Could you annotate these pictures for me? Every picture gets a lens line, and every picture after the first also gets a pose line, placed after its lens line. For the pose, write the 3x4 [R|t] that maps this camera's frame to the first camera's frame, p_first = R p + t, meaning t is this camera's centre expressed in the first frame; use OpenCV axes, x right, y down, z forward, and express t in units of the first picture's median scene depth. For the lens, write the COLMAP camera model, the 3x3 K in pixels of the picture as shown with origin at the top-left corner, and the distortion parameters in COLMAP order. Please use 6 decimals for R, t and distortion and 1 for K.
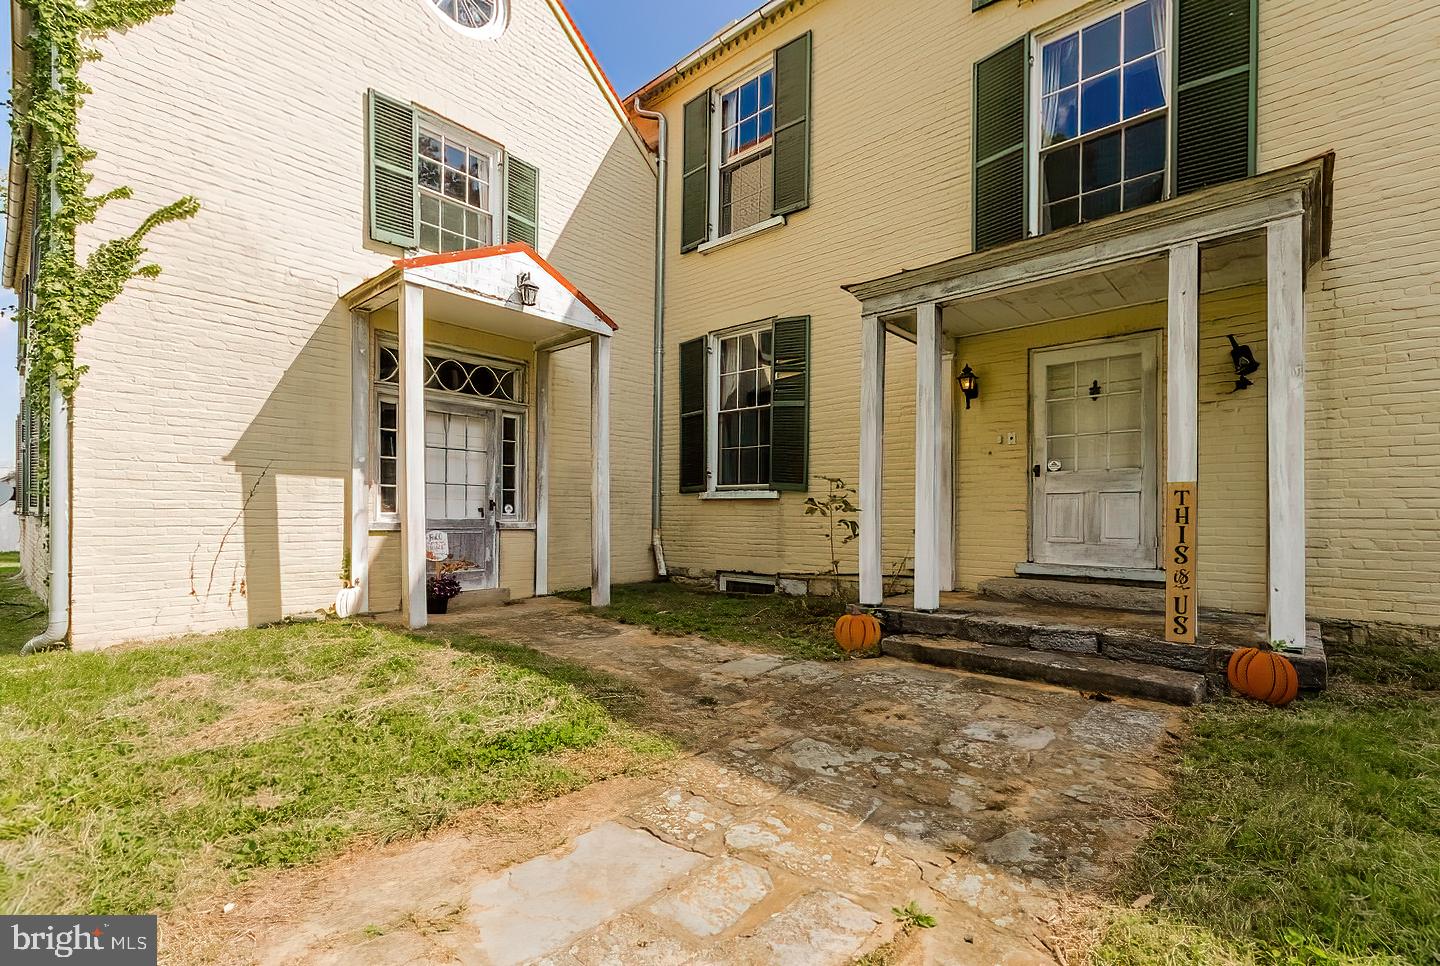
lens RADIAL K [[652.6, 0, 730.8], [0, 652.6, 514.2], [0, 0, 1]] dist [0.006938, -0.000377]
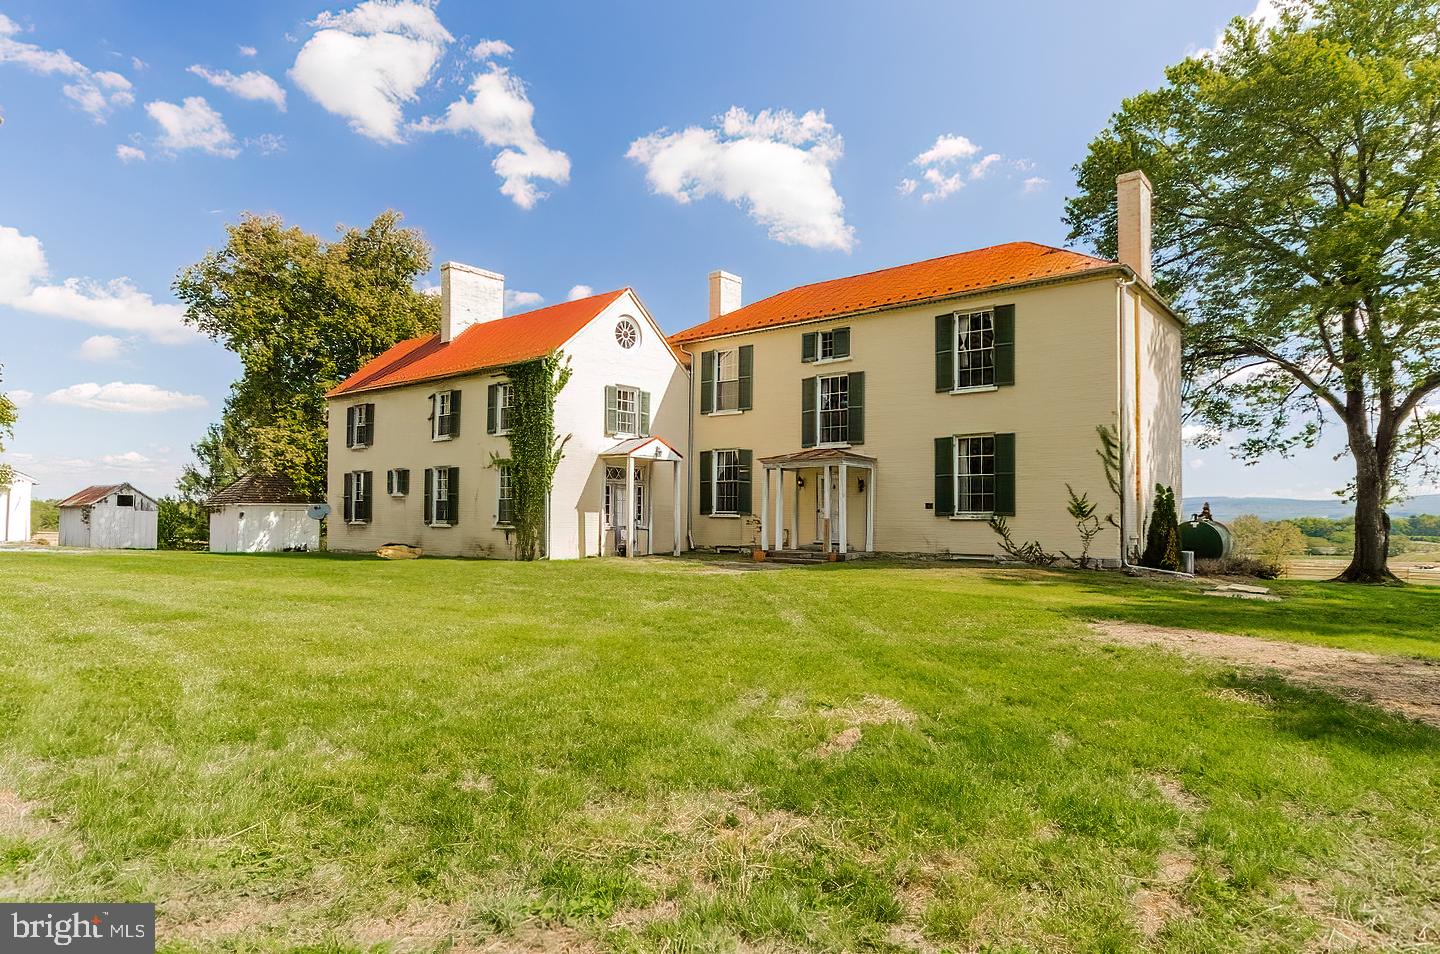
lens RADIAL K [[885.6, 0, 715.9], [0, 885.6, 480.7], [0, 0, 1]] dist [0.000202, 0.000407]
pose [[0.999647, 0.001952, 0.026508, -0.166125], [-0.000991, 0.999344, -0.036216, -0.059493], [-0.026561, 0.036176, 0.998992, -3.524974]]
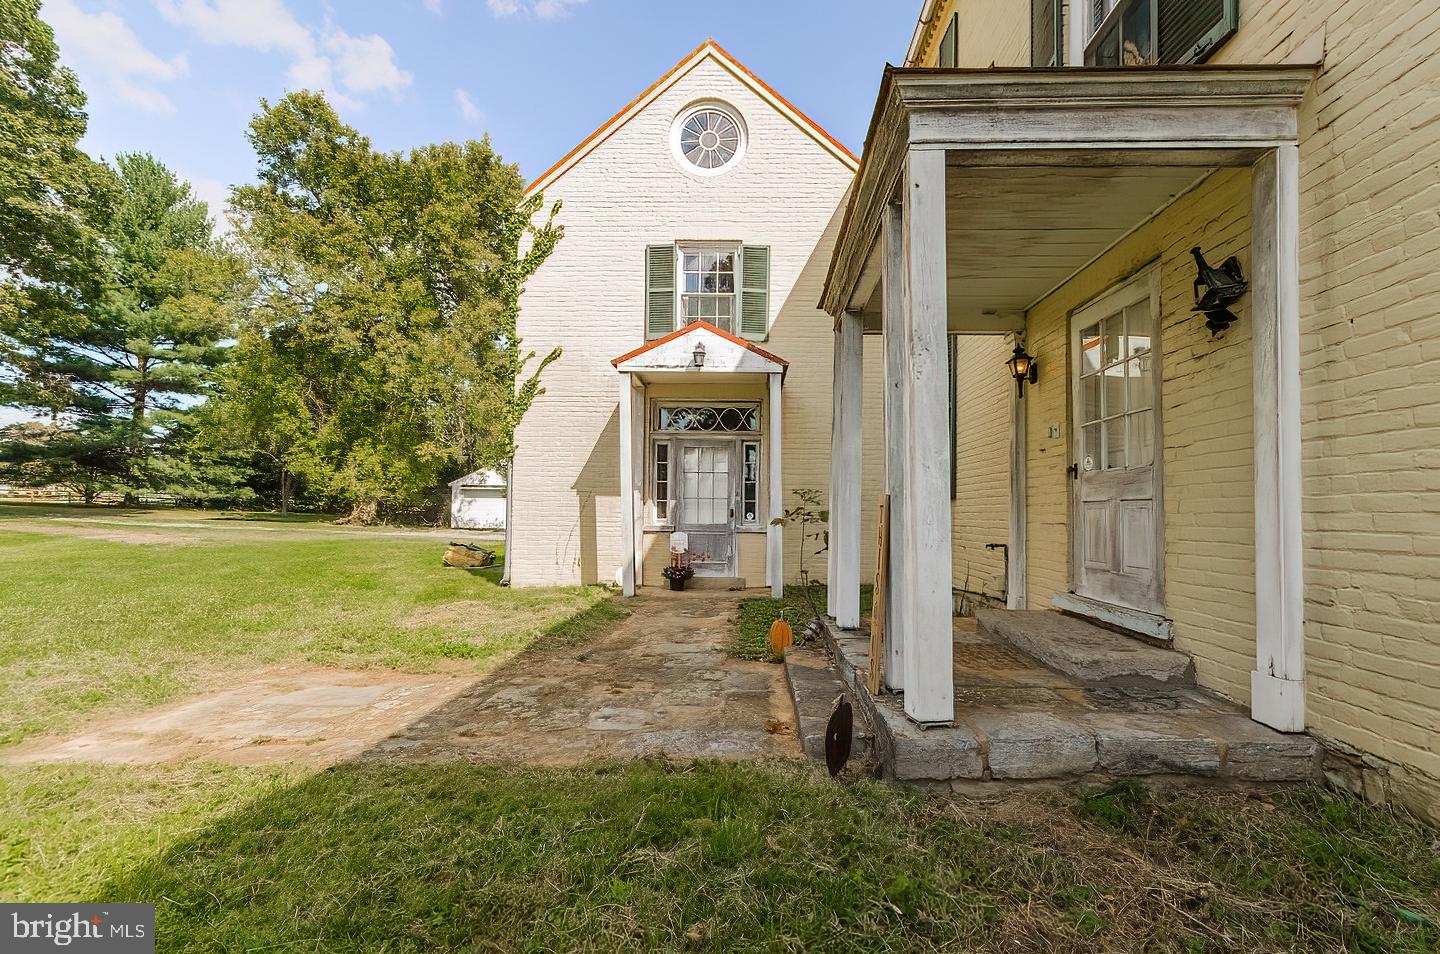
lens RADIAL K [[642.0, 0, 731.1], [0, 642.0, 486.5], [0, 0, 1]] dist [0.004402, 0.000201]
pose [[0.631622, -0.030588, -0.774673, 0.822447], [-0.002887, 0.999122, -0.041804, -0.017445], [0.775271, 0.028641, 0.630979, 0.238495]]
